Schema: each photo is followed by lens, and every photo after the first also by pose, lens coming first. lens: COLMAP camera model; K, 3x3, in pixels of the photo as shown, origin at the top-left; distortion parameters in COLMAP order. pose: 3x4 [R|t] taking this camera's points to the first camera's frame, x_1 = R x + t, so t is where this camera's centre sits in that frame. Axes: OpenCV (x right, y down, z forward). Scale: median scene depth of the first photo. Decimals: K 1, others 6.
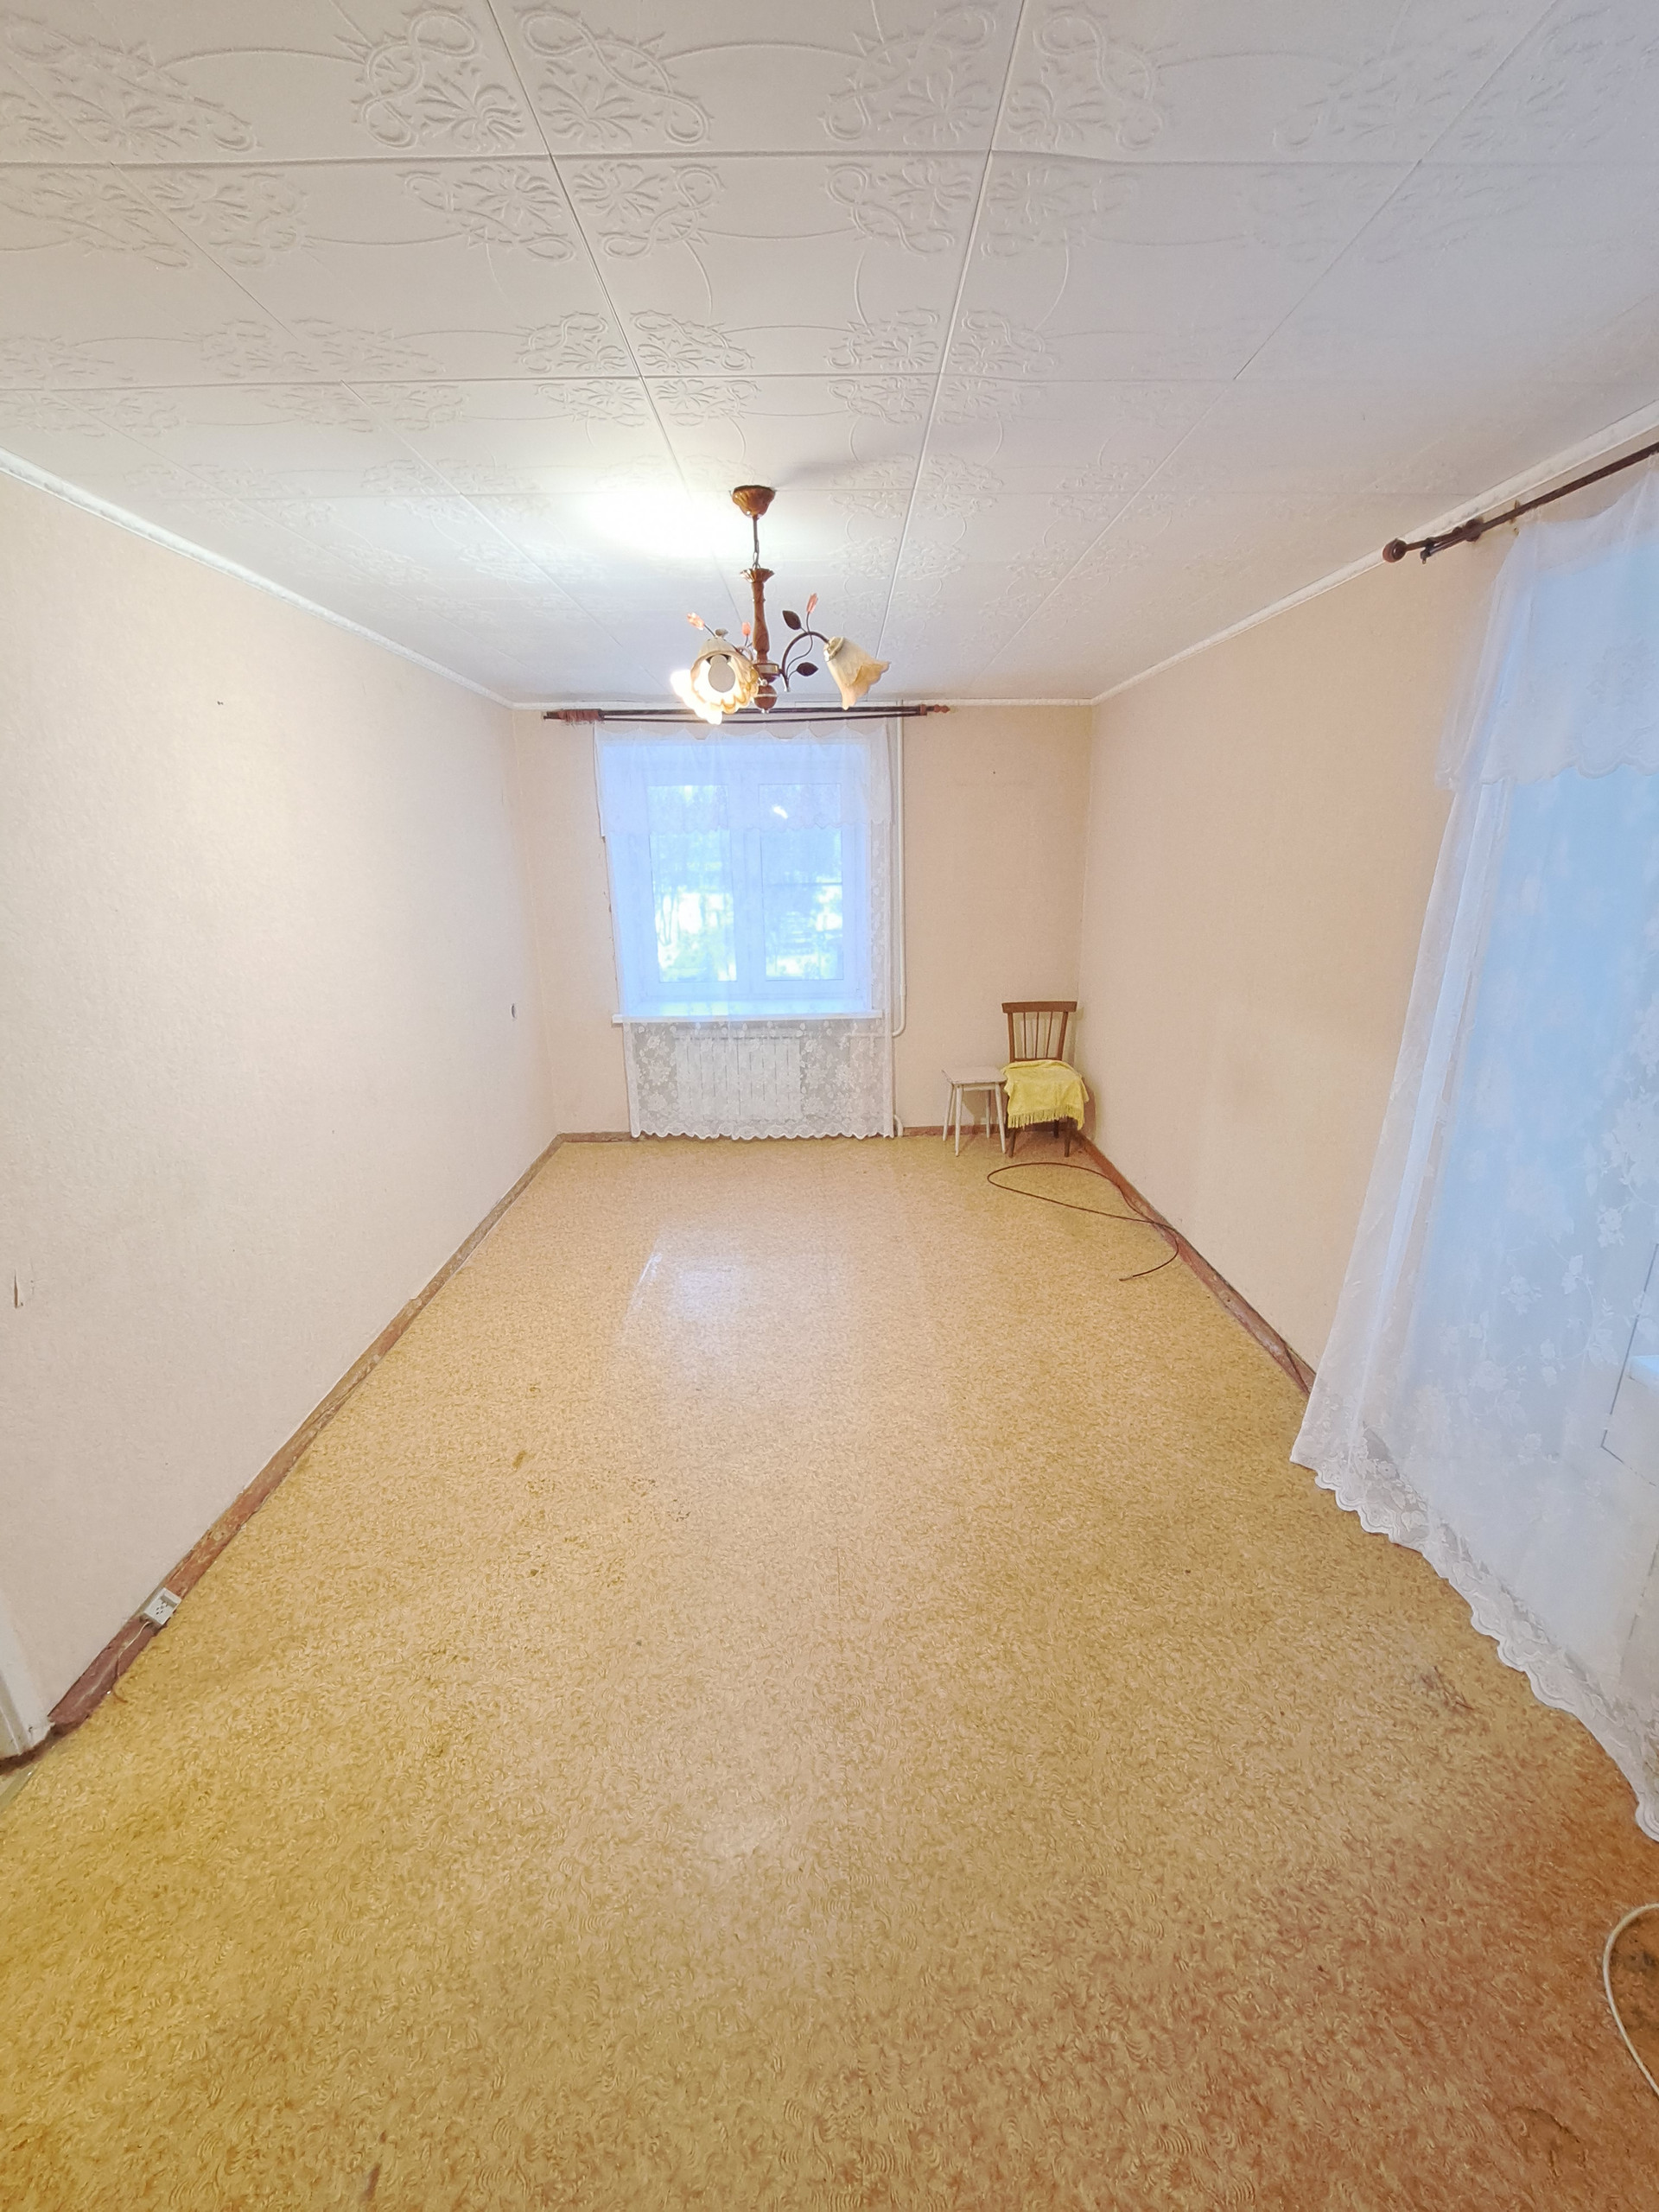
lens RADIAL K [[883.3, 0, 847.7], [0, 883.3, 1110.3], [0, 0, 1]] dist [-0.014585, -0.000512]
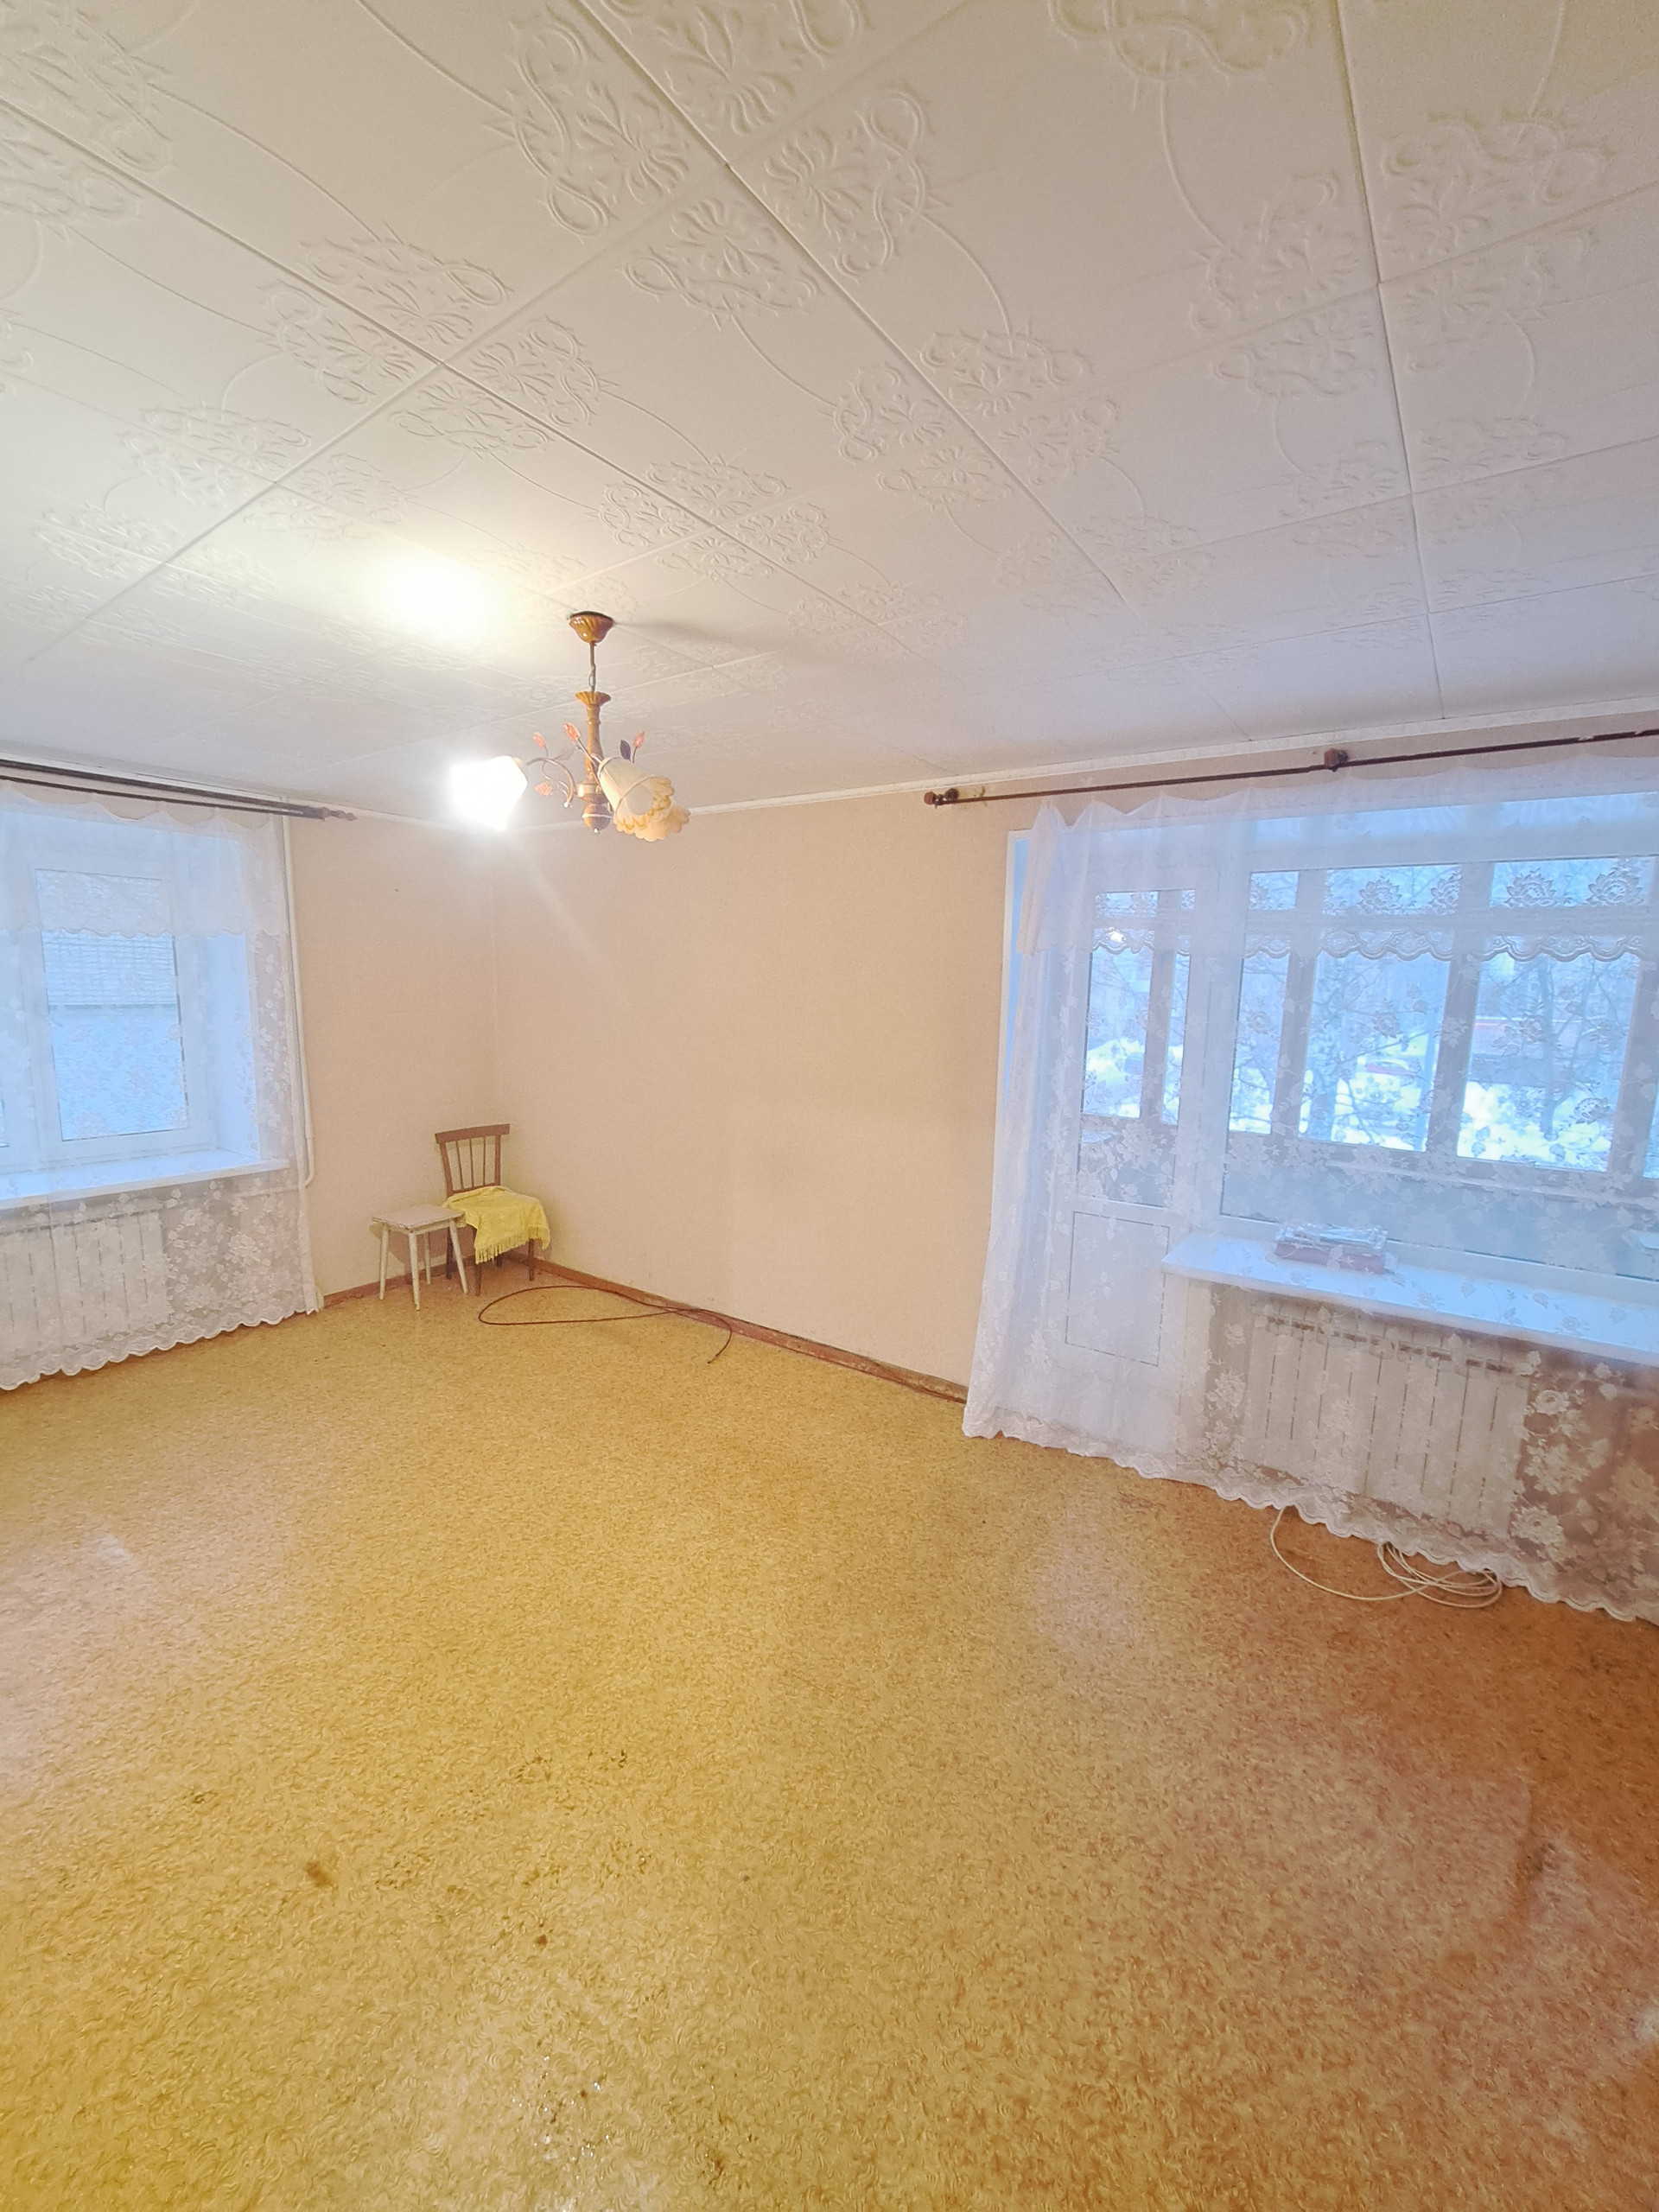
lens RADIAL K [[883.3, 0, 847.3], [0, 883.3, 1107.4], [0, 0, 1]] dist [-0.014585, -0.000512]
pose [[0.596535, -0.081416, 0.798447, -0.509393], [0.192704, 0.980269, -0.044017, -0.042115], [-0.779109, 0.180121, 0.600454, 0.184215]]
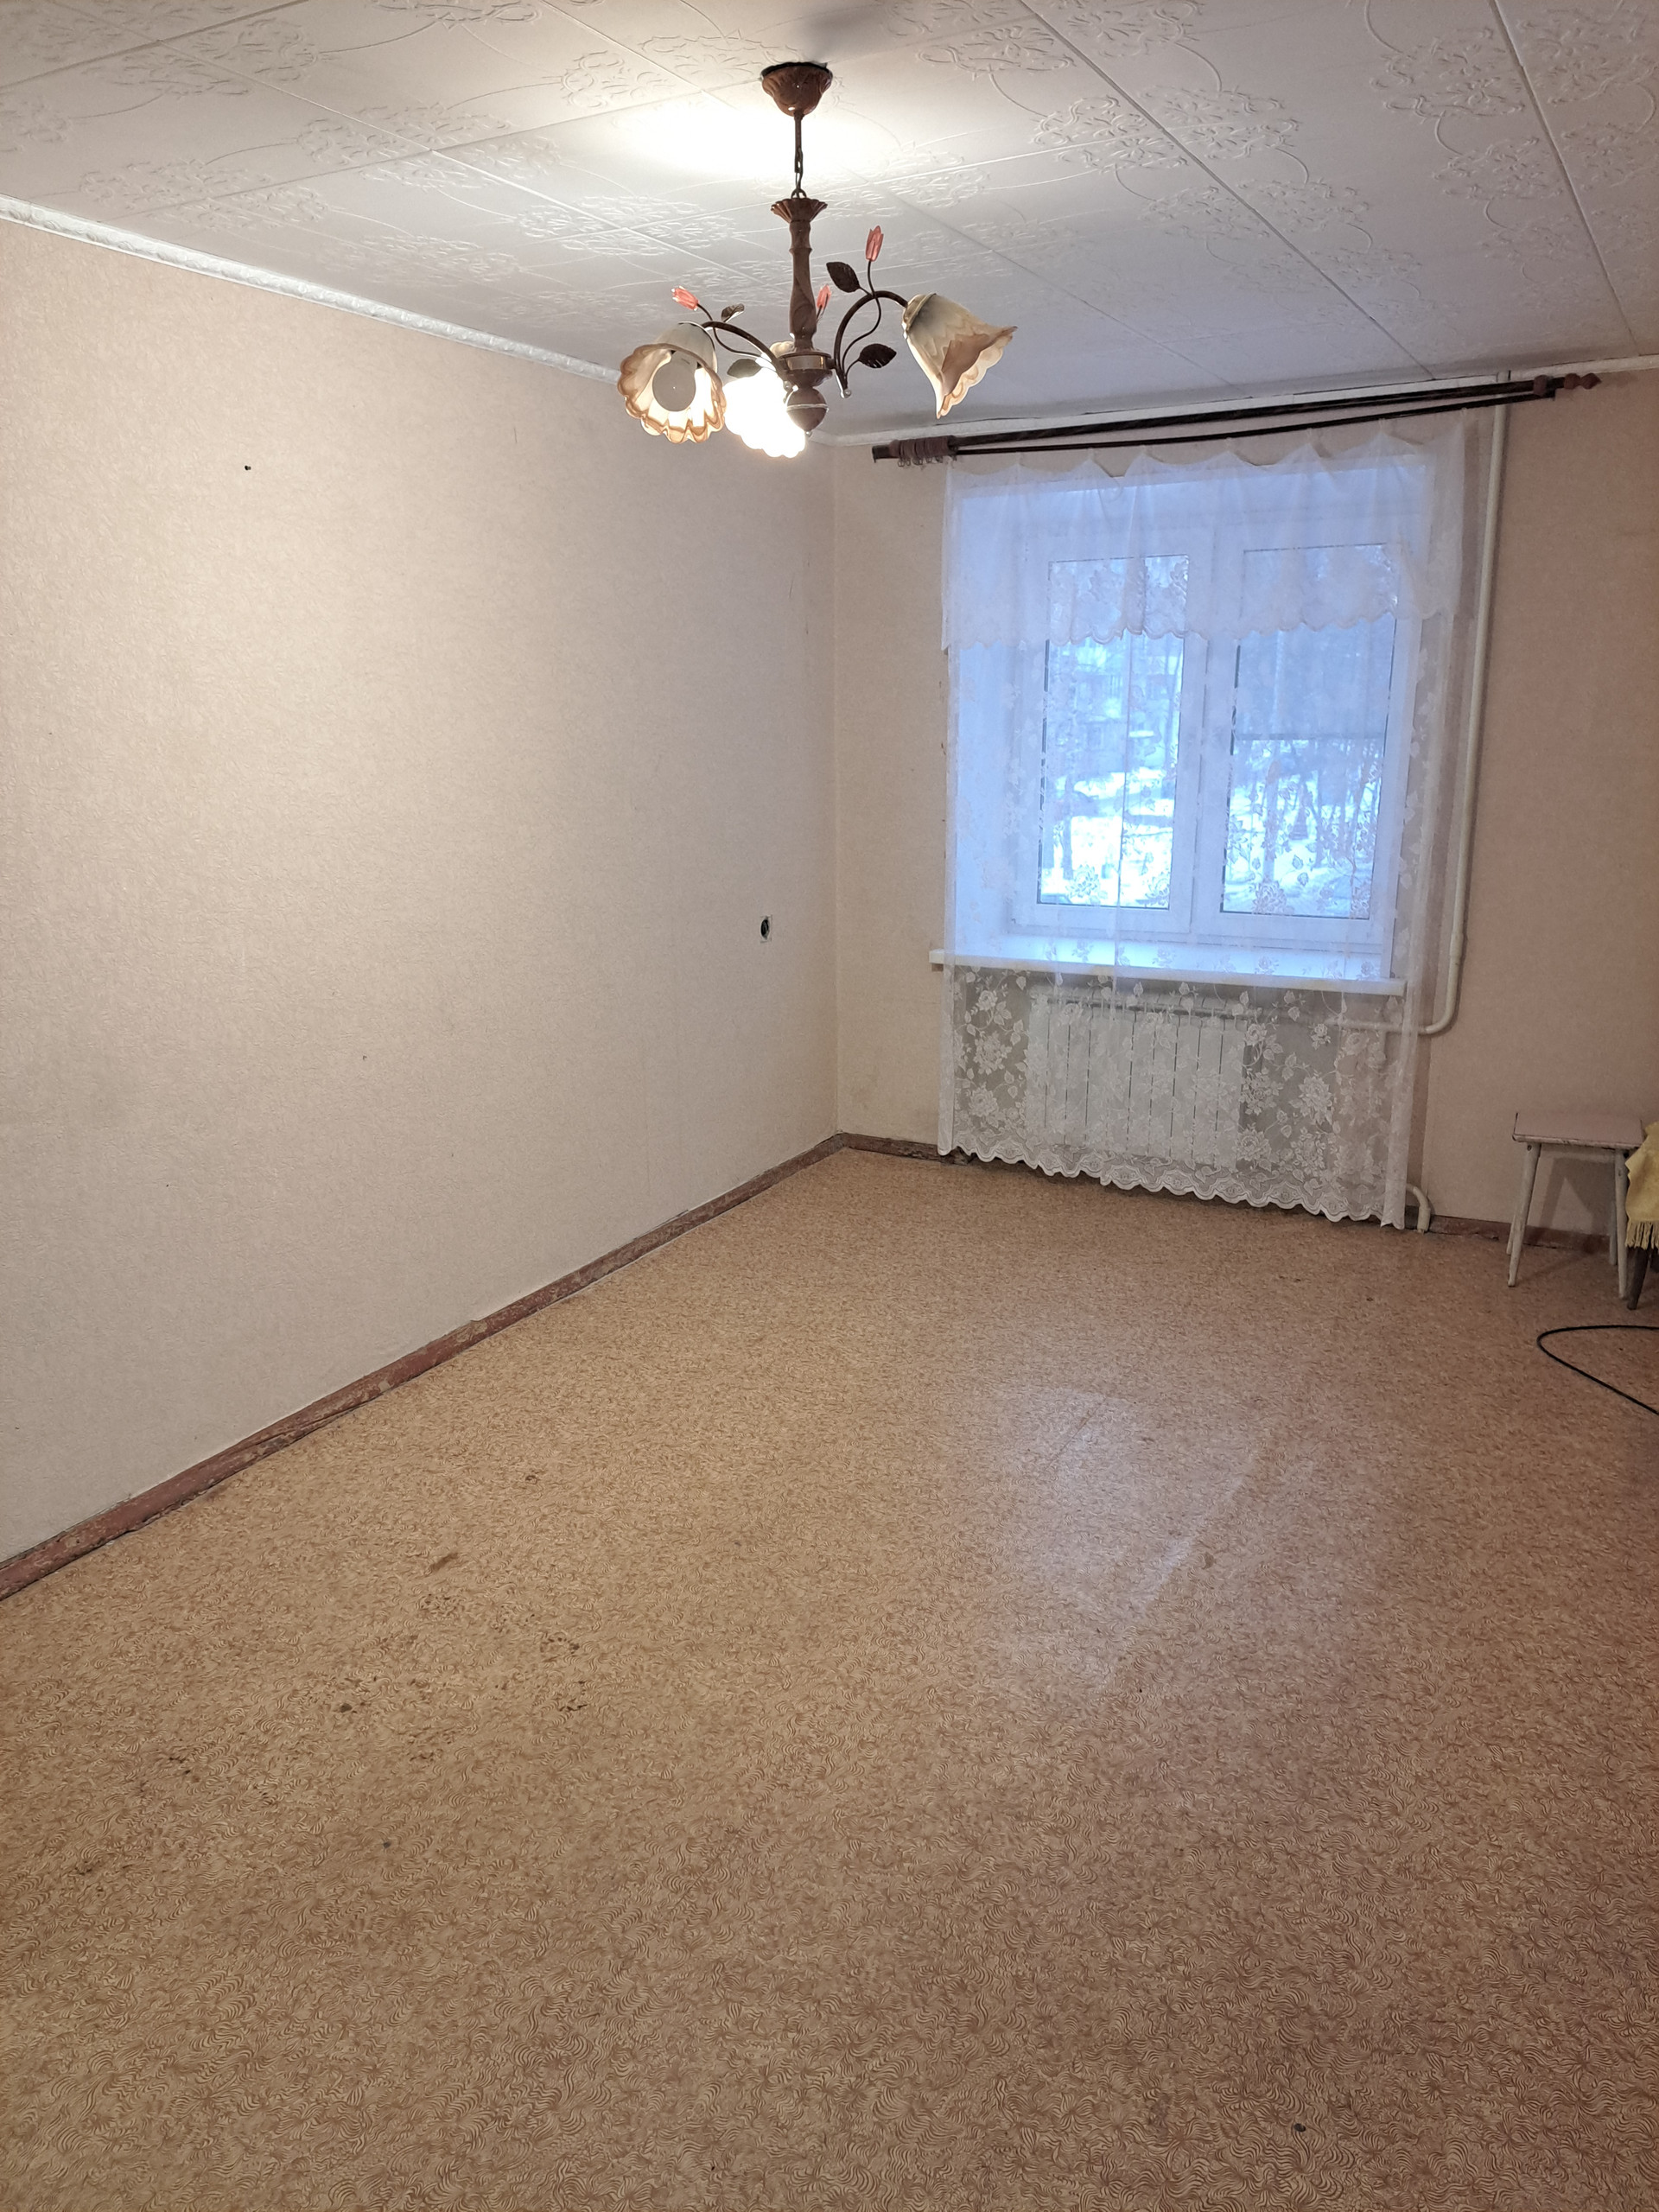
lens RADIAL K [[1586.4, 0, 827.0], [0, 1586.4, 1116.6], [0, 0, 1]] dist [0.058308, -0.045099]
pose [[0.863373, 0.132964, -0.486731, 0.366129], [-0.143148, 0.989565, 0.016407, -0.003356], [0.483833, 0.055509, 0.873398, 0.044492]]
